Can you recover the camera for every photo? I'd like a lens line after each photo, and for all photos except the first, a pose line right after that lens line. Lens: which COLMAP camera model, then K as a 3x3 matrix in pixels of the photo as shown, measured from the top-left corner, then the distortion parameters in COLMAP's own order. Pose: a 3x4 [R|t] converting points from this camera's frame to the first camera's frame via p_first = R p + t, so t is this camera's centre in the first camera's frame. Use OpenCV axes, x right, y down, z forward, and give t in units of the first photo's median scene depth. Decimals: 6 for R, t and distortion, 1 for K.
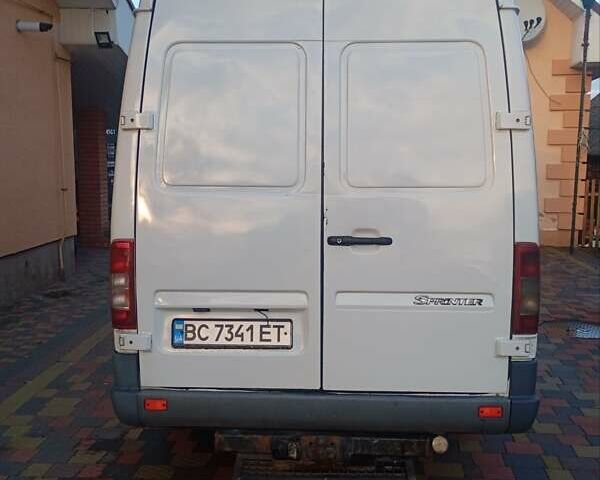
lens RADIAL K [[671.6, 0, 300.0], [0, 671.6, 240.0], [0, 0, 1]] dist [0.023410, 0.020858]
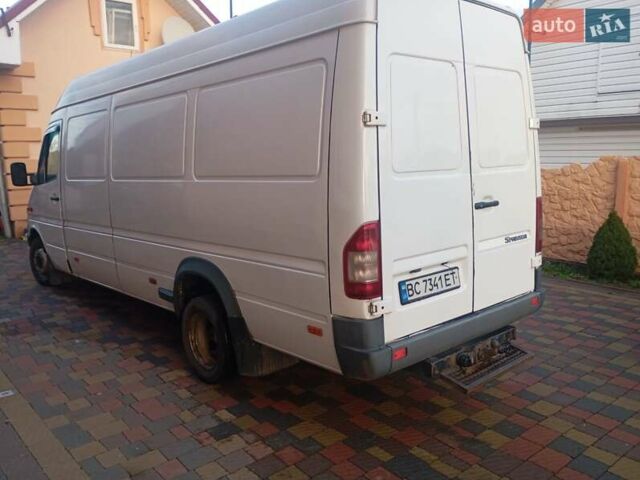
lens RADIAL K [[569.2, 0, 320.0], [0, 569.2, 240.0], [0, 0, 1]] dist [0.019939, 0.012924]
pose [[0.709802, -0.129041, 0.692481, -1.007873], [0.098540, 0.991600, 0.083776, -0.060673], [-0.697475, 0.008773, 0.716556, 0.359408]]
